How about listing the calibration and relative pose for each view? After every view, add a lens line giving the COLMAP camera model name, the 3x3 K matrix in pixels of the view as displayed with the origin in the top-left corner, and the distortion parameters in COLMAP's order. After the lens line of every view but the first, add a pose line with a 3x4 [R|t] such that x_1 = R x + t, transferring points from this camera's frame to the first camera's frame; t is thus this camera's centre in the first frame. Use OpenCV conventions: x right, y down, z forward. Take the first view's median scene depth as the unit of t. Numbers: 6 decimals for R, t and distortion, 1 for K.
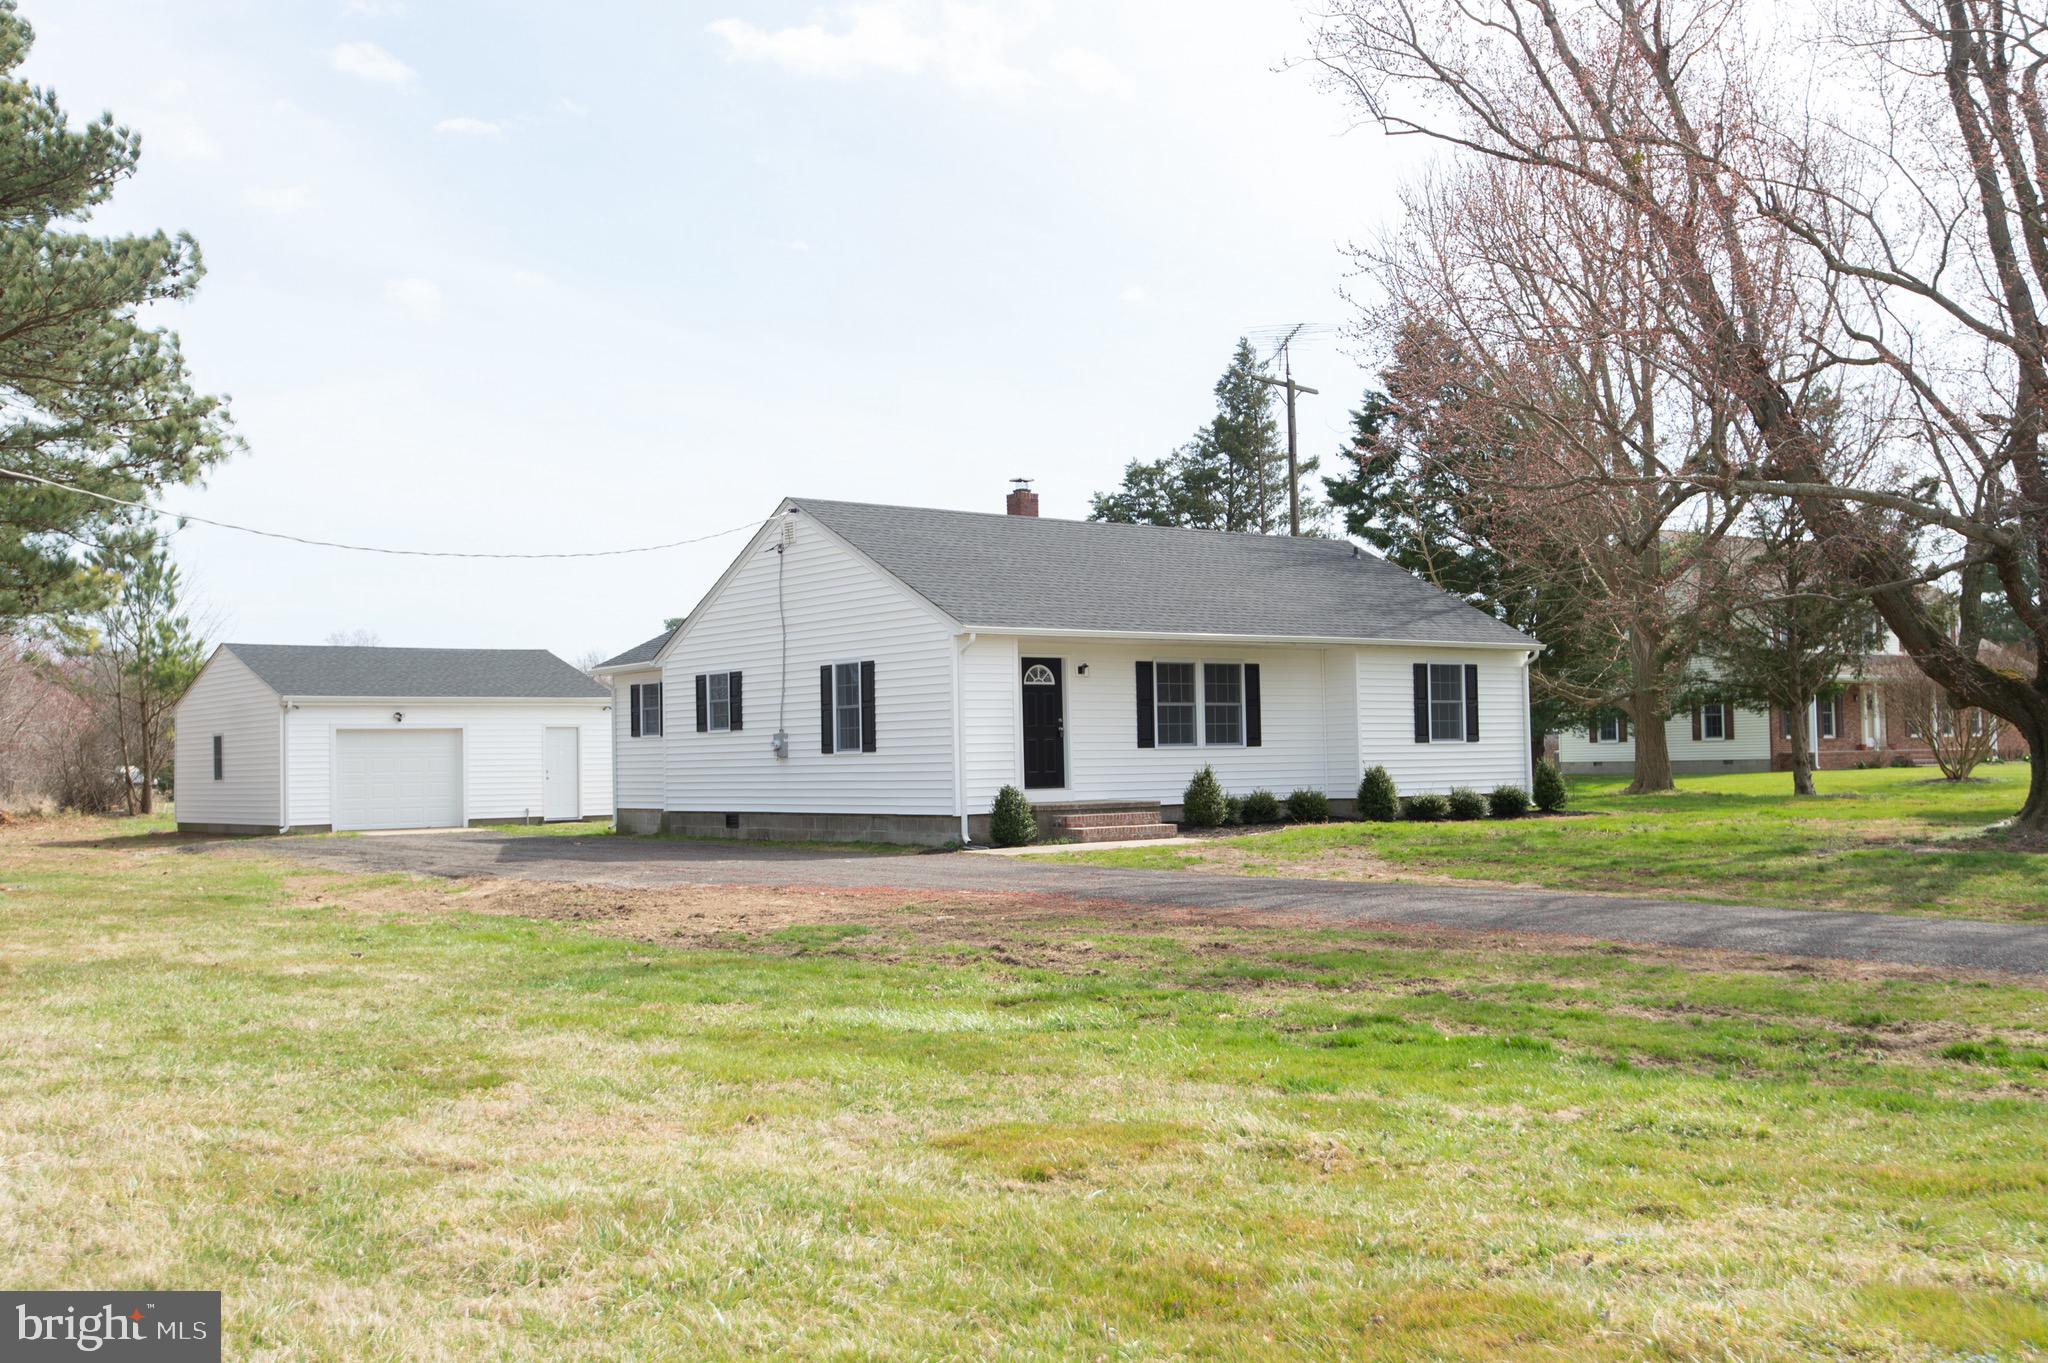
lens RADIAL K [[1999.1, 0, 1024.0], [0, 1999.1, 681.5], [0, 0, 1]] dist [0.016413, 0.022374]
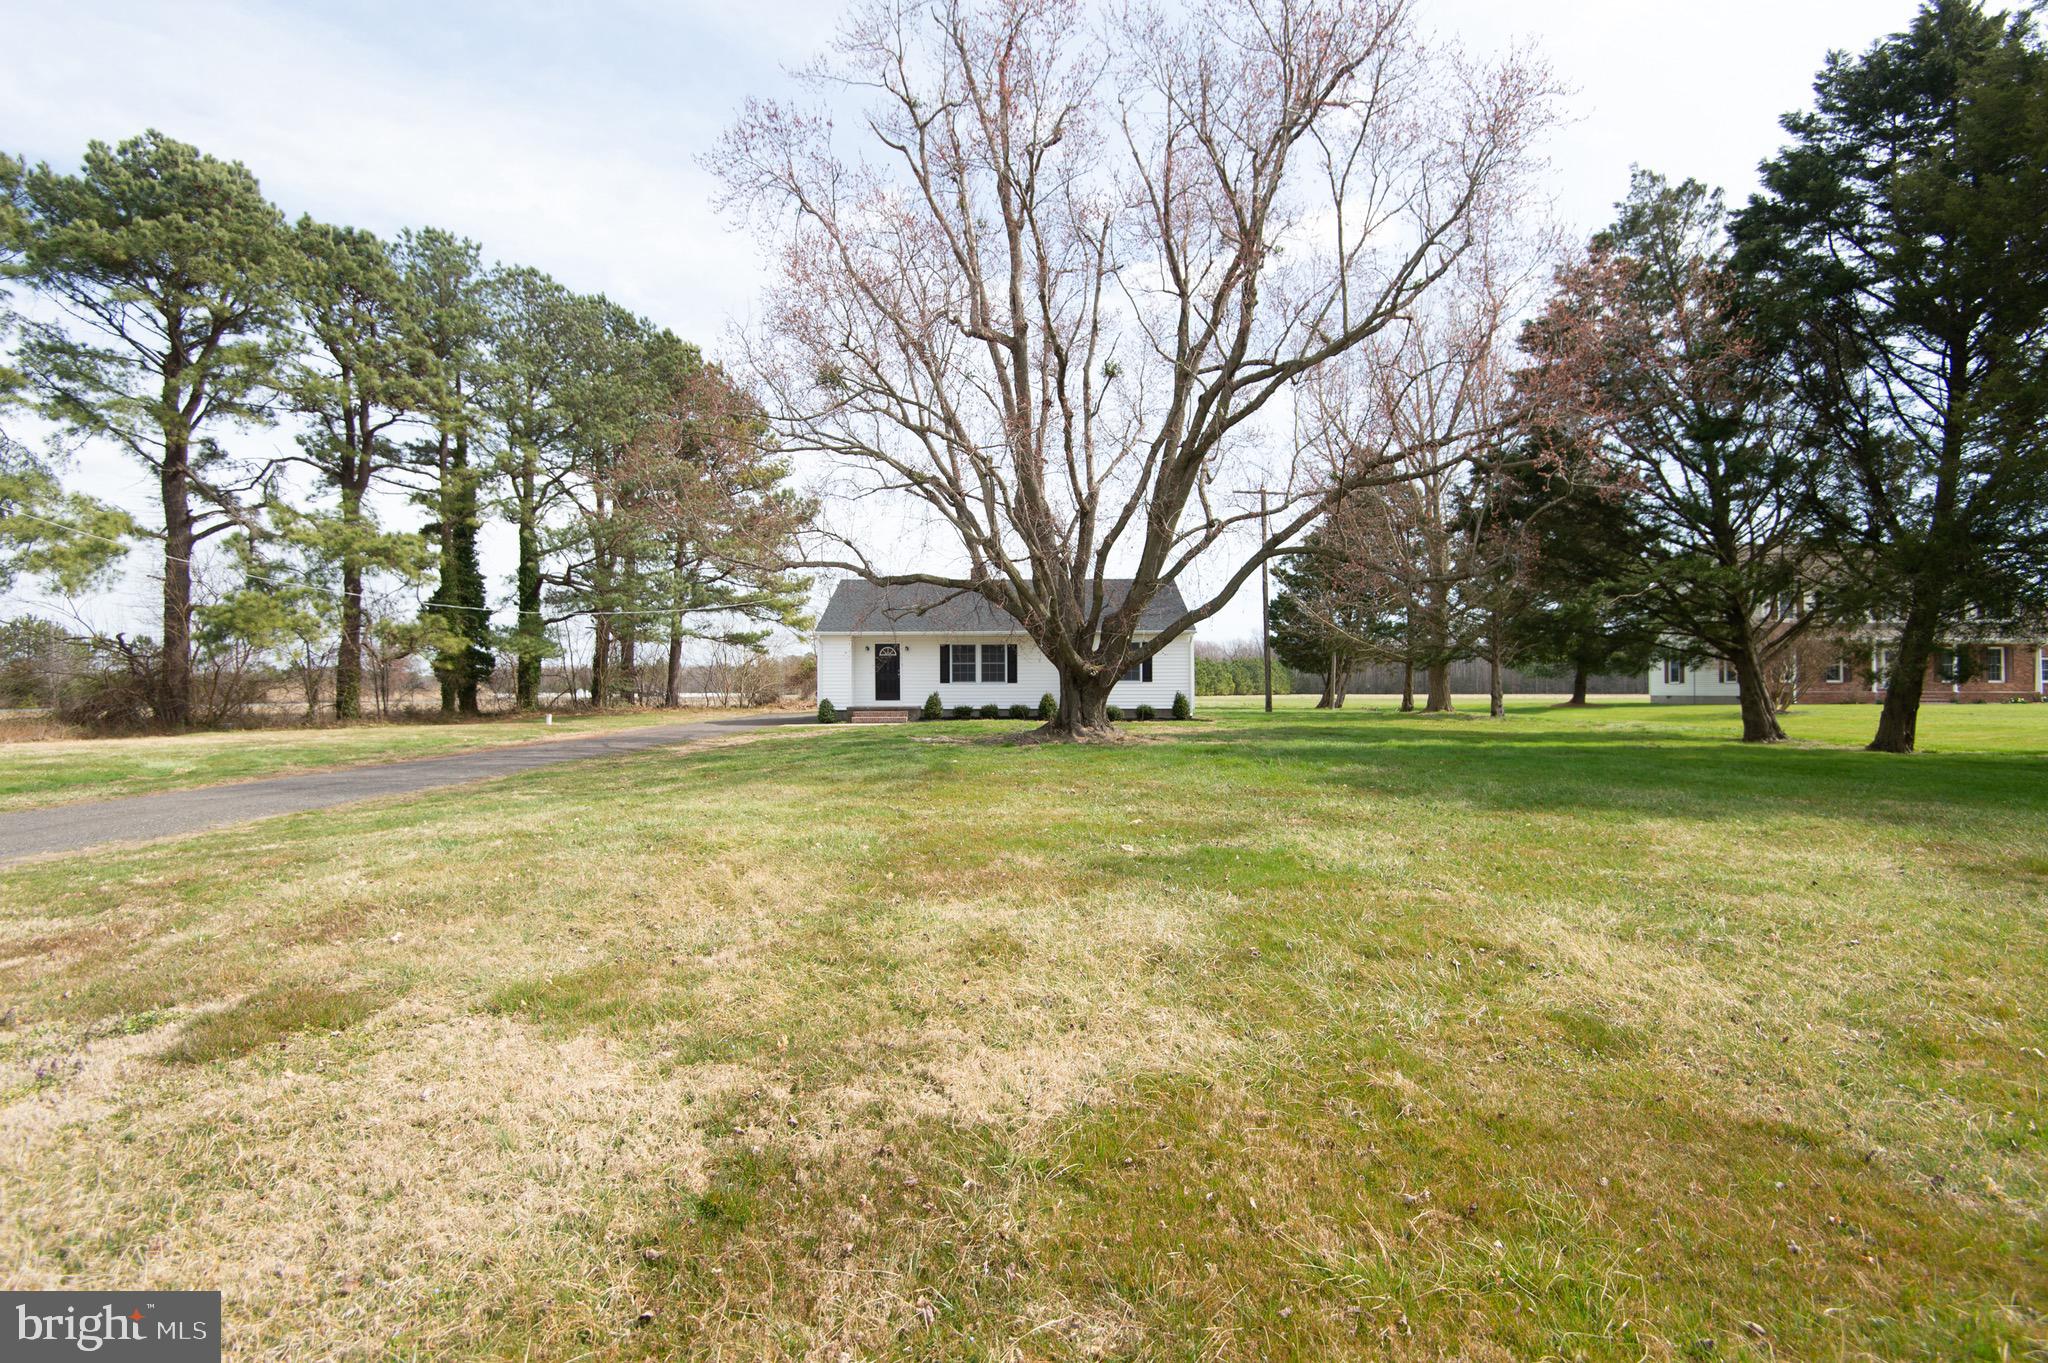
lens RADIAL K [[937.0, 0, 1025.5], [0, 937.0, 678.4], [0, 0, 1]] dist [0.044324, -0.027480]
pose [[0.790692, 0.003122, -0.612207, 0.718520], [0.013826, 0.999641, 0.022955, 0.004594], [0.612058, -0.026615, 0.790365, 0.218952]]
